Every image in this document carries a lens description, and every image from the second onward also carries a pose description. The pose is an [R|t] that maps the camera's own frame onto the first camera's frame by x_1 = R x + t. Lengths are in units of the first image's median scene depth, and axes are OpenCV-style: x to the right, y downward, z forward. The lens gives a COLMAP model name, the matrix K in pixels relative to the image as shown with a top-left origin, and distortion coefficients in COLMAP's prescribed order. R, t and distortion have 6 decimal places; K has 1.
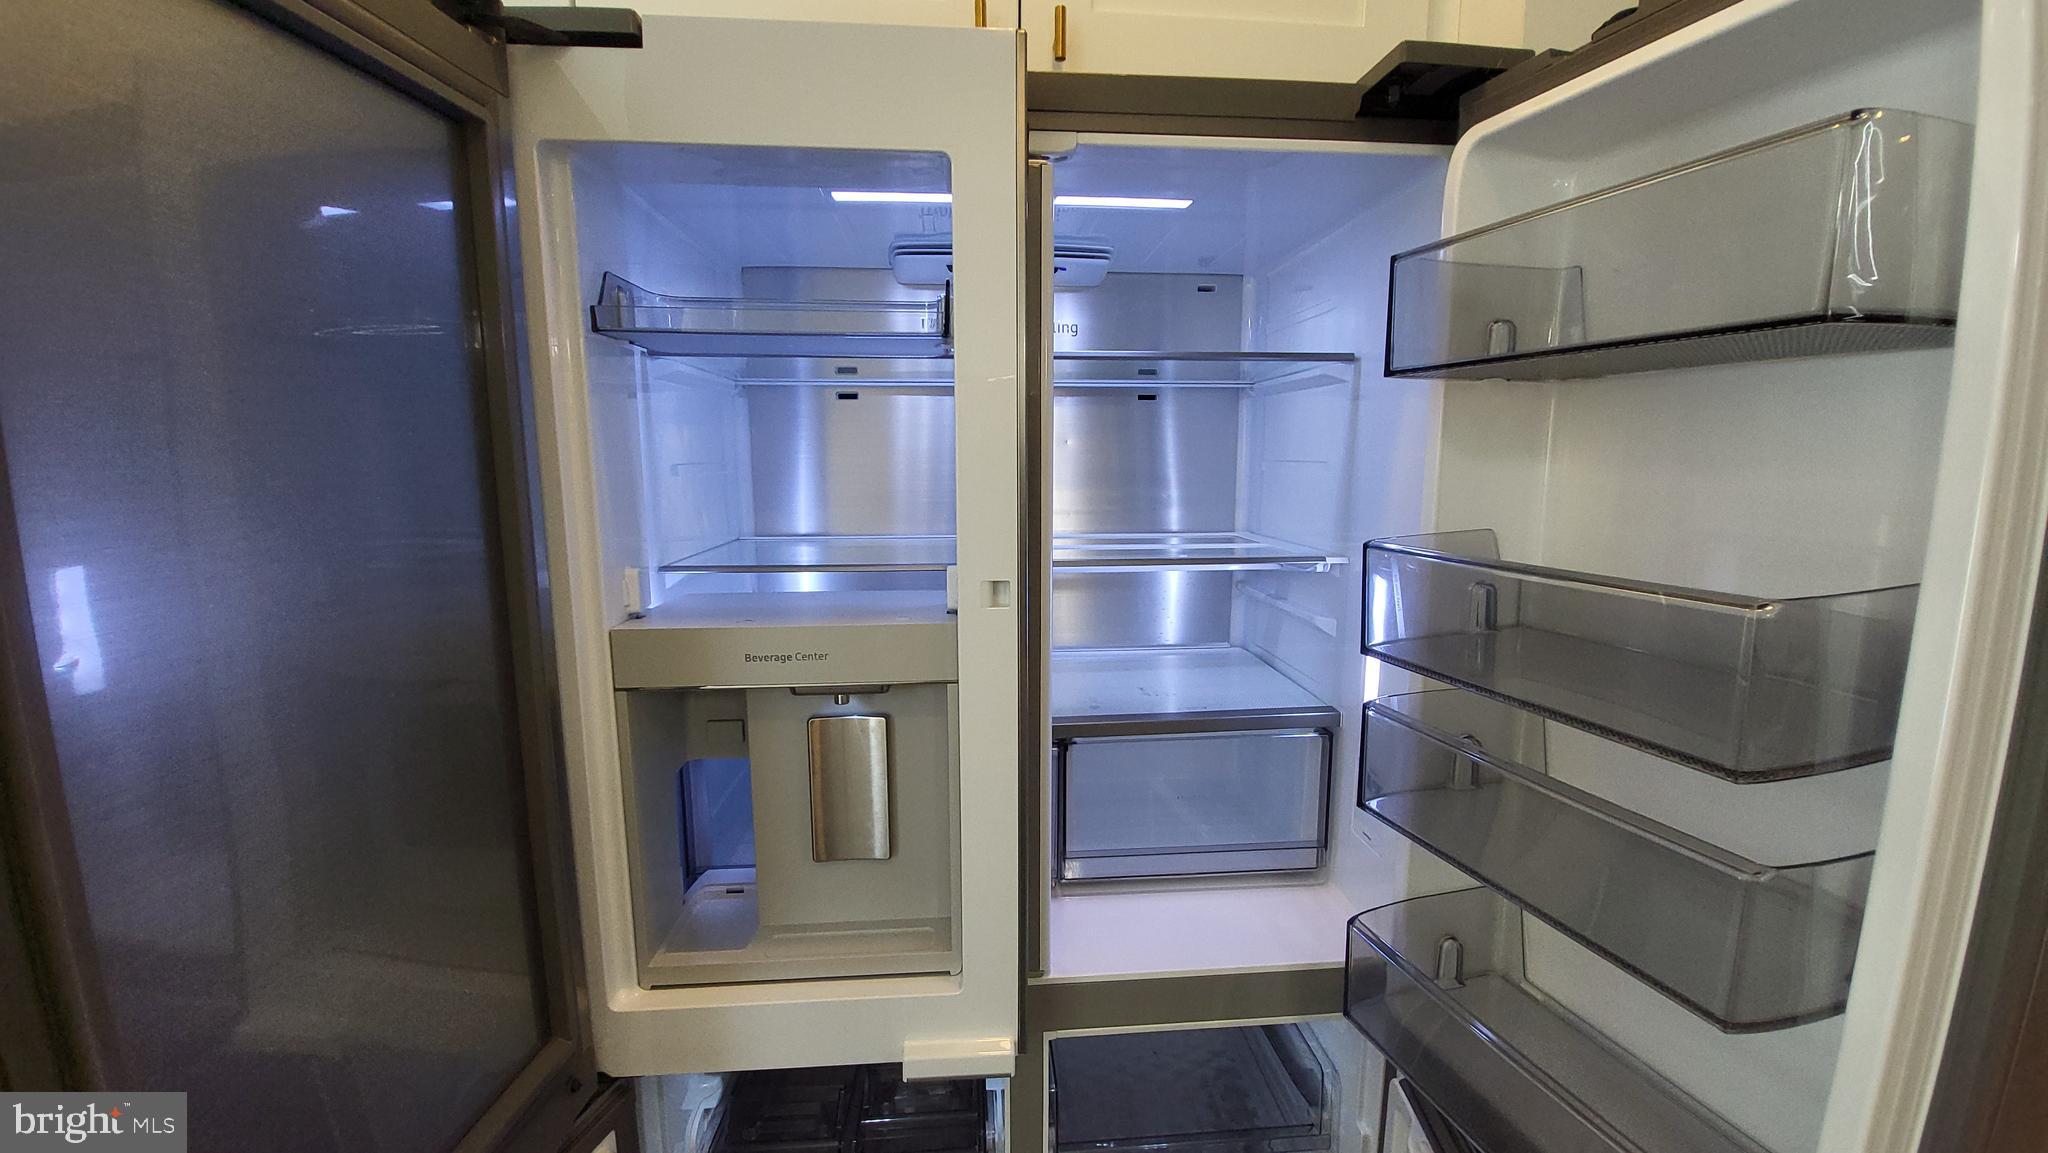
lens RADIAL K [[790.4, 0, 1013.5], [0, 790.4, 577.6], [0, 0, 1]] dist [-0.010460, -0.000129]
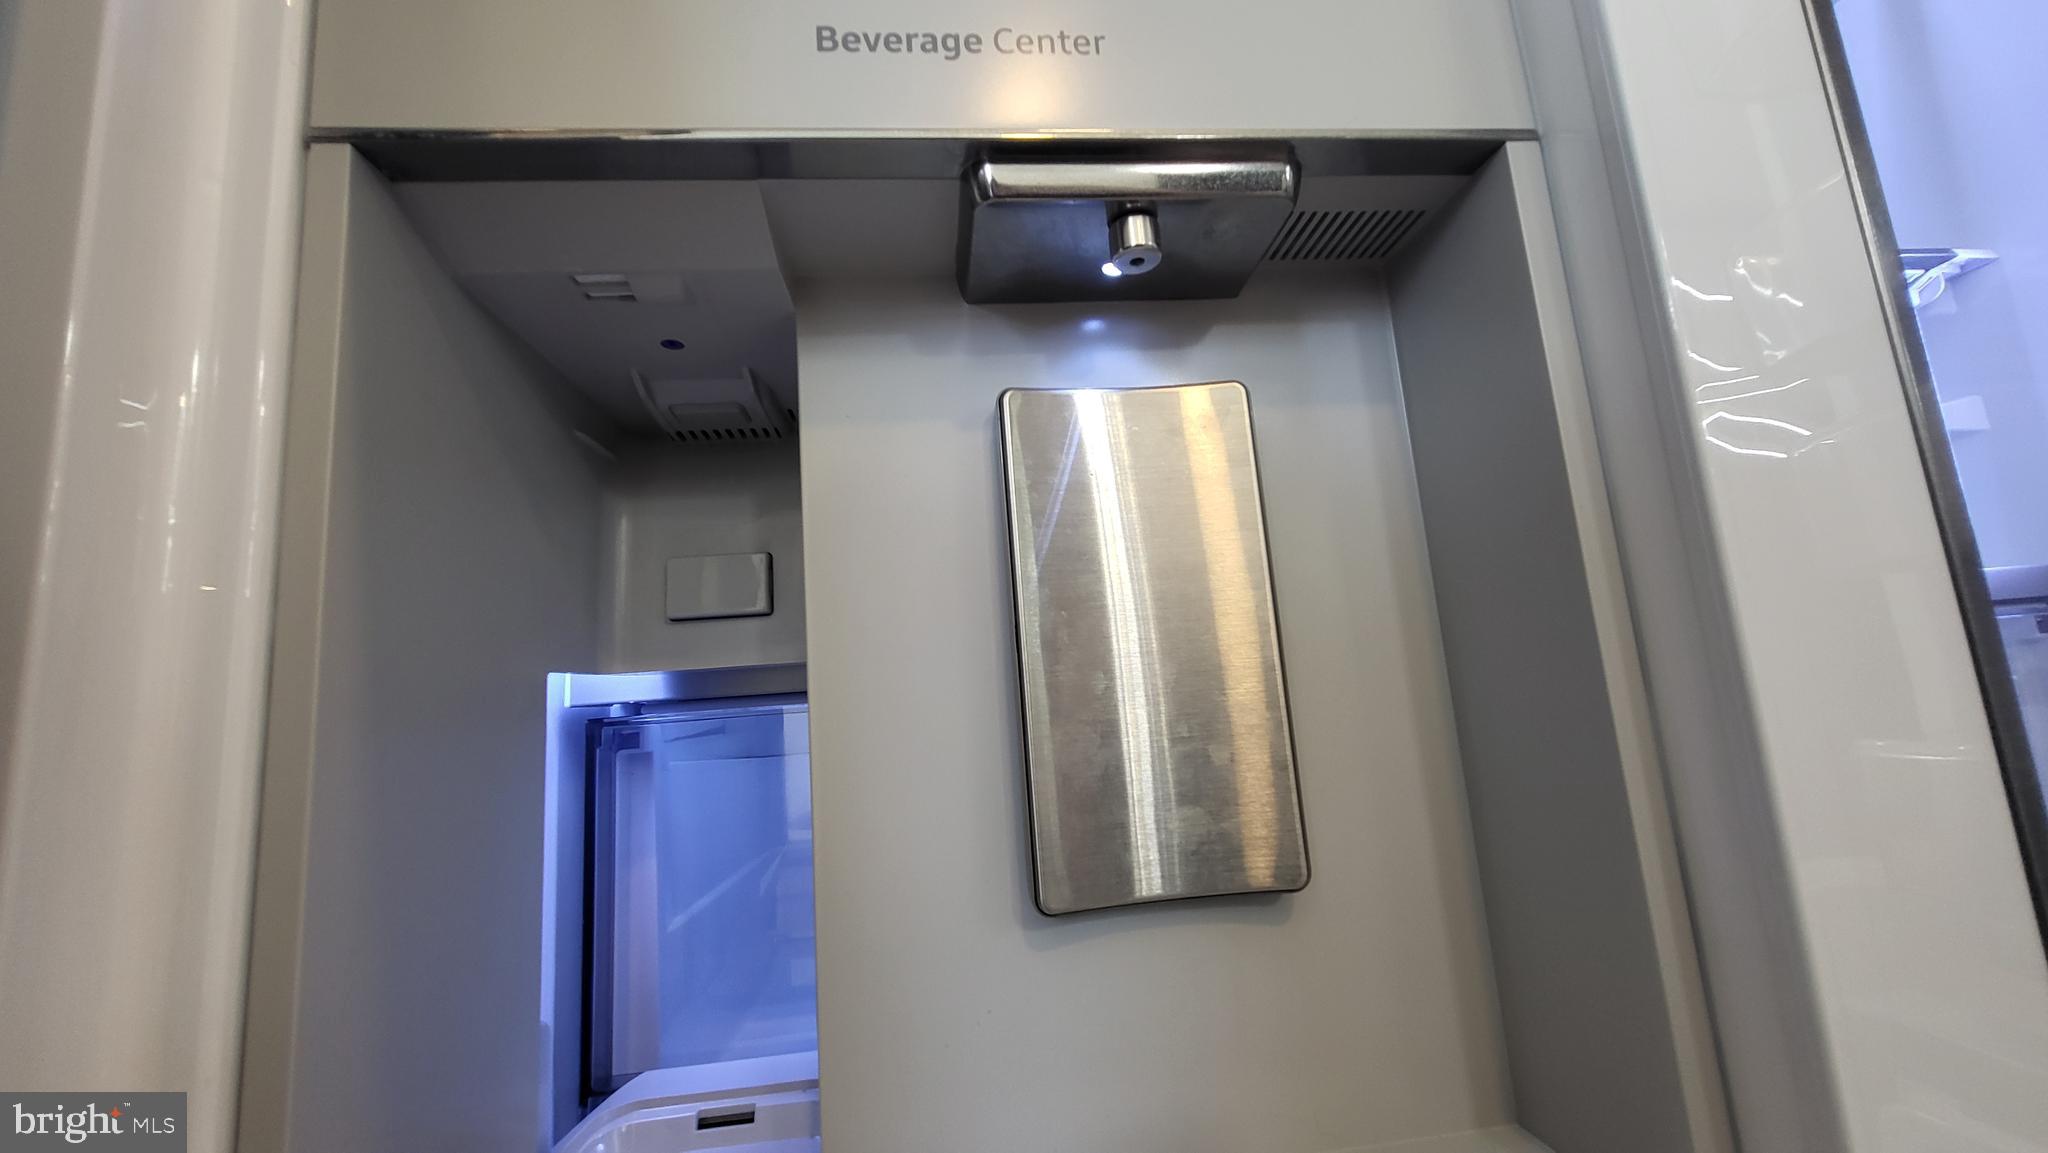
lens RADIAL K [[805.1, 0, 1028.0], [0, 805.1, 576.8], [0, 0, 1]] dist [0.001231, -0.000150]
pose [[0.996936, -0.068291, 0.038142, -0.273552], [0.076623, 0.950657, -0.300633, 0.351647], [-0.015729, 0.302635, 0.952977, 0.743028]]
